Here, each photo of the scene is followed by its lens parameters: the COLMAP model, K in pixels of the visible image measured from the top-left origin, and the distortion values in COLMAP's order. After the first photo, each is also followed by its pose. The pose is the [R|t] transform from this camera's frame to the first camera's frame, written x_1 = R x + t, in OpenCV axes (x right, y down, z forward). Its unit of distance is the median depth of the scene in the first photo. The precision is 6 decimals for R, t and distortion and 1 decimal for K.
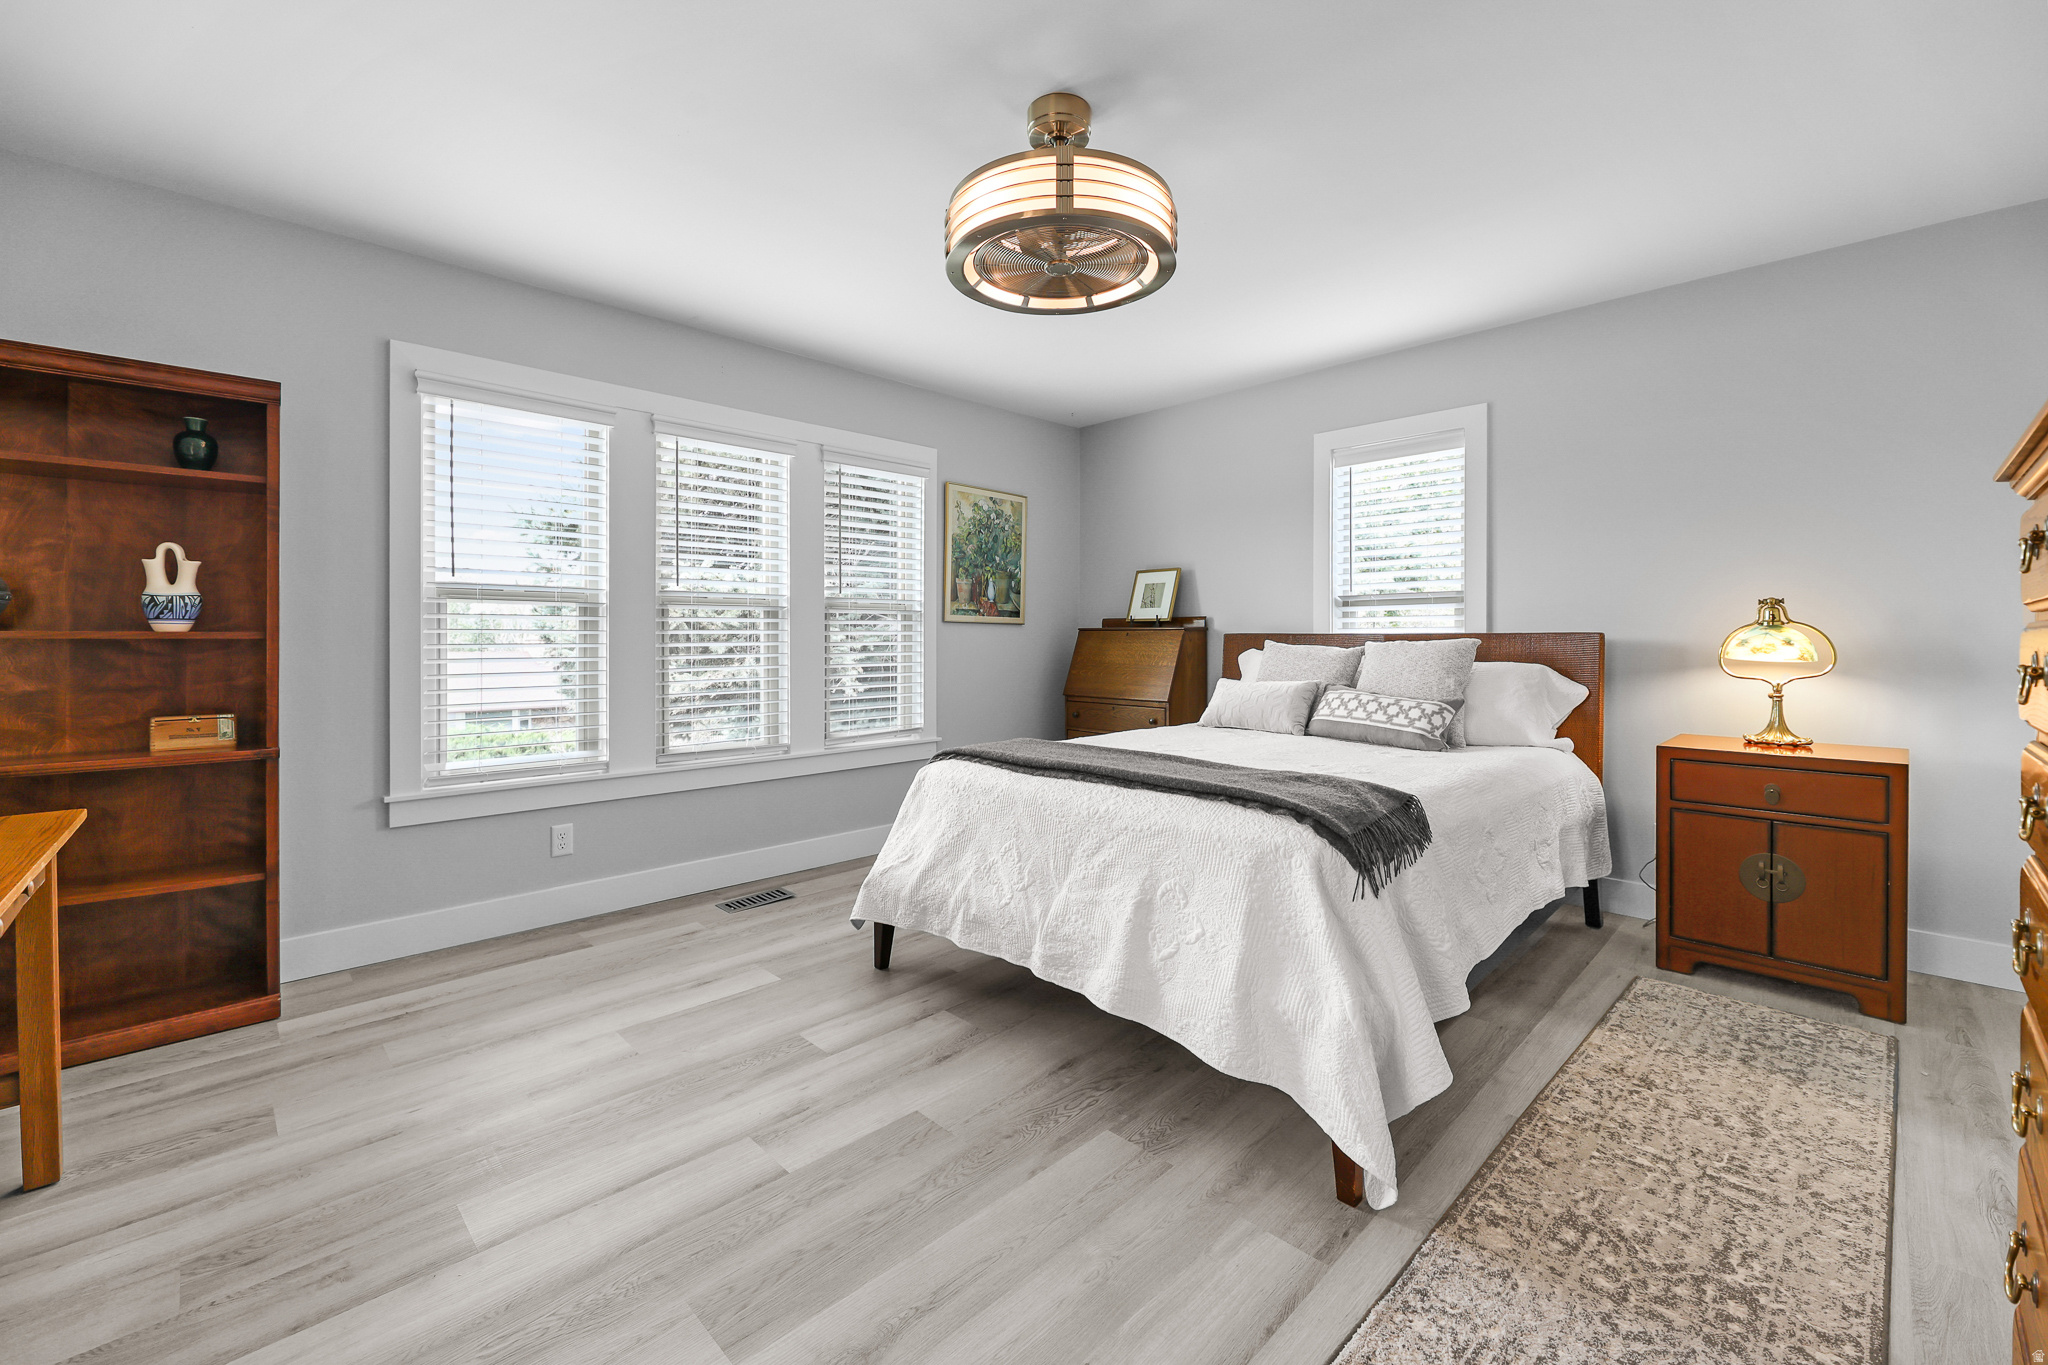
lens RADIAL K [[836.9, 0, 1019.6], [0, 836.9, 641.2], [0, 0, 1]] dist [-0.000284, -0.000061]
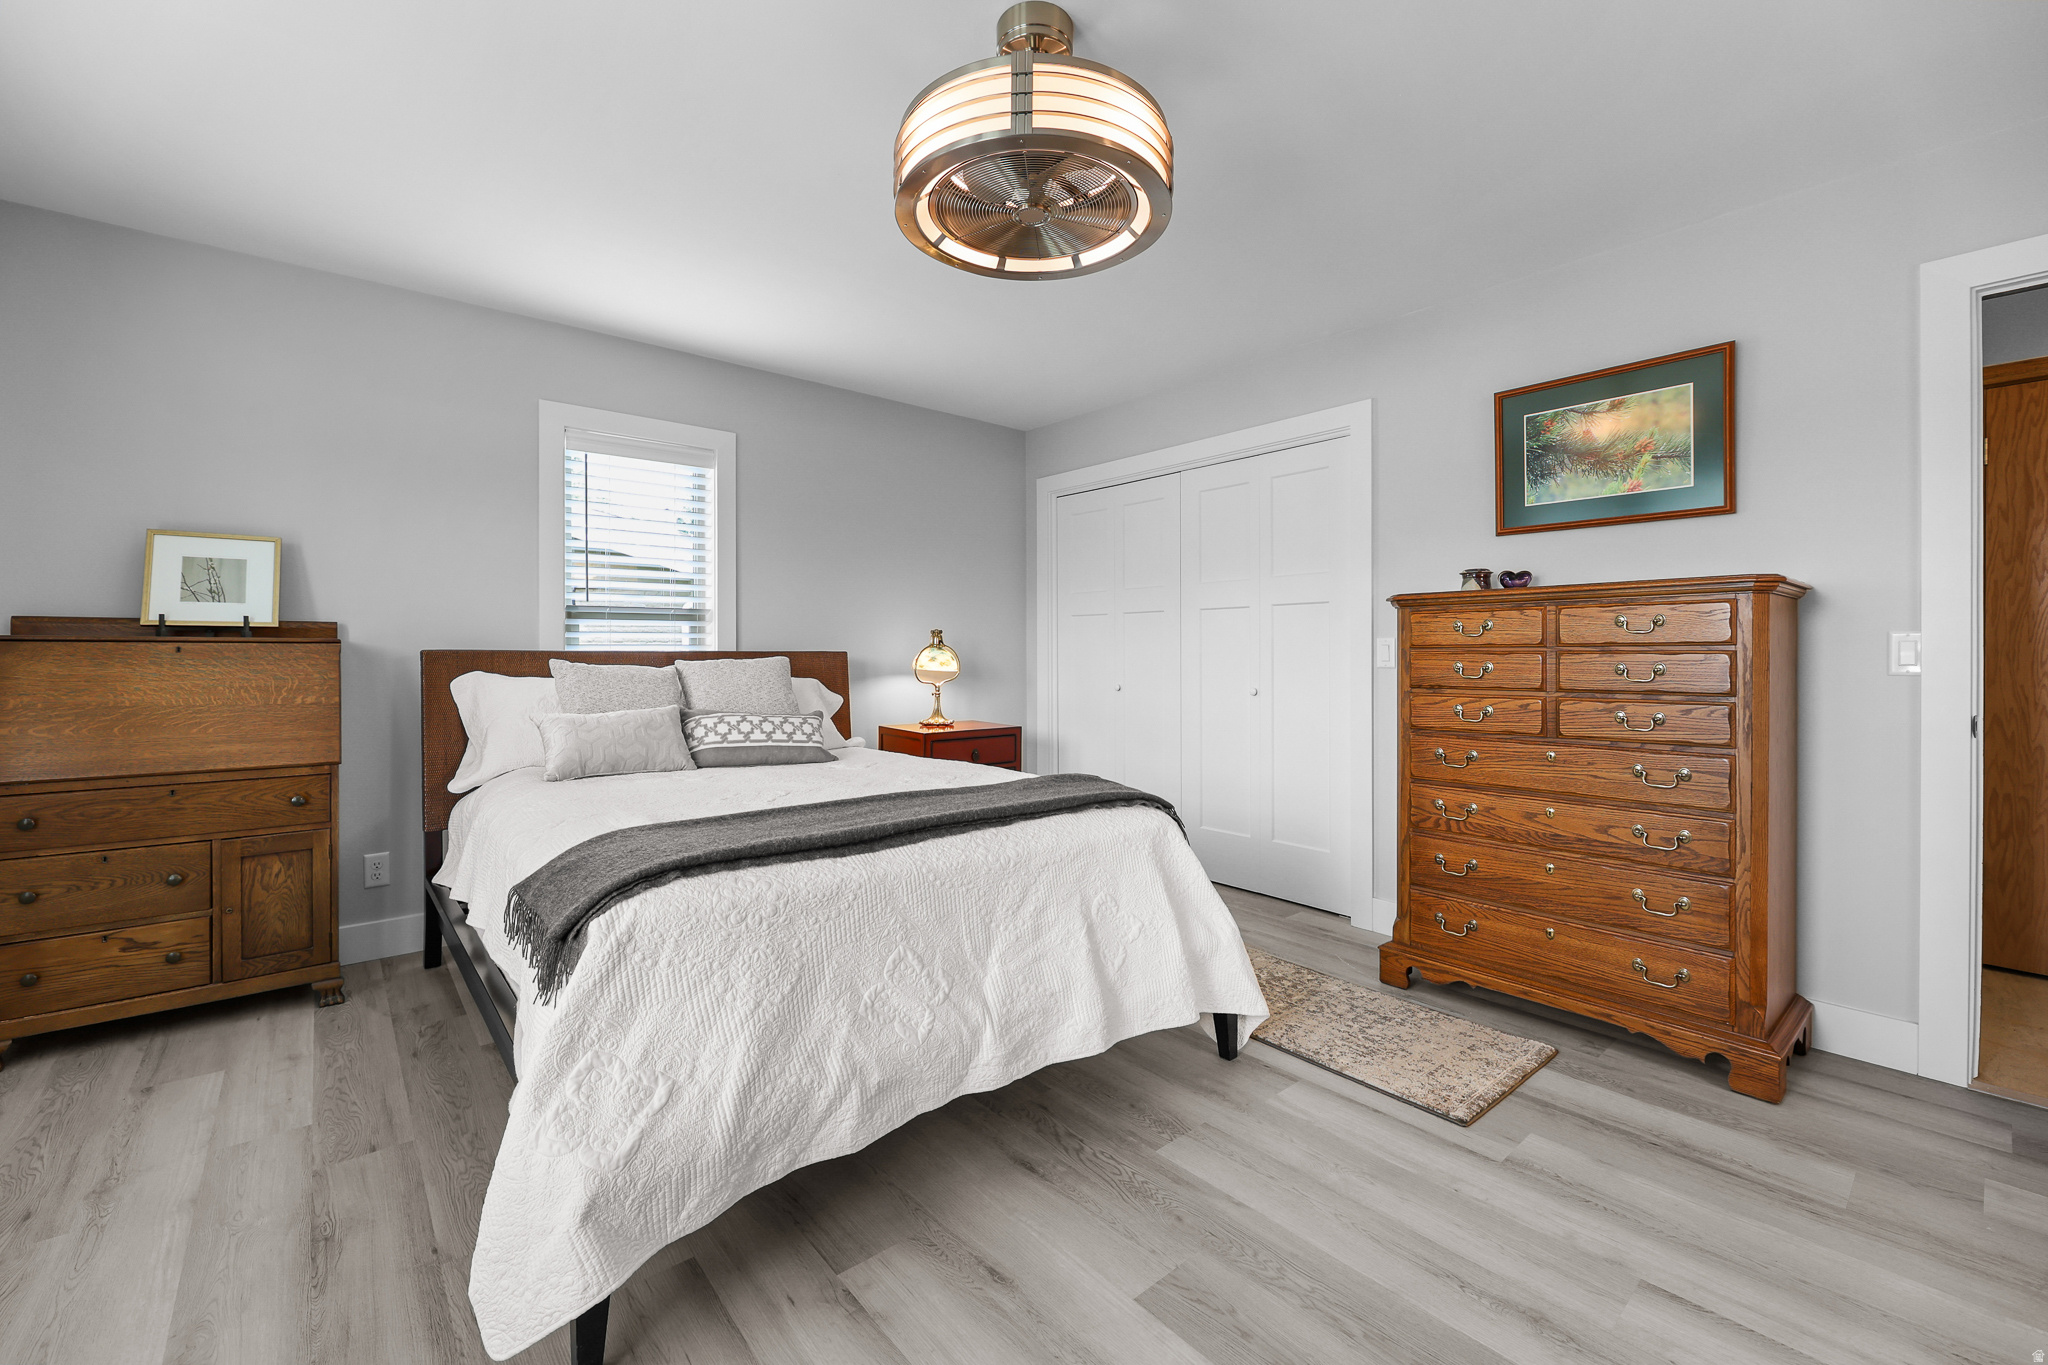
lens RADIAL K [[837.1, 0, 1019.1], [0, 837.1, 656.3], [0, 0, 1]] dist [-0.002349, -0.000113]
pose [[0.072713, -0.002317, 0.997350, -0.625320], [0.003571, 0.999991, 0.002063, -0.005746], [-0.997347, 0.003411, 0.072721, 0.757014]]
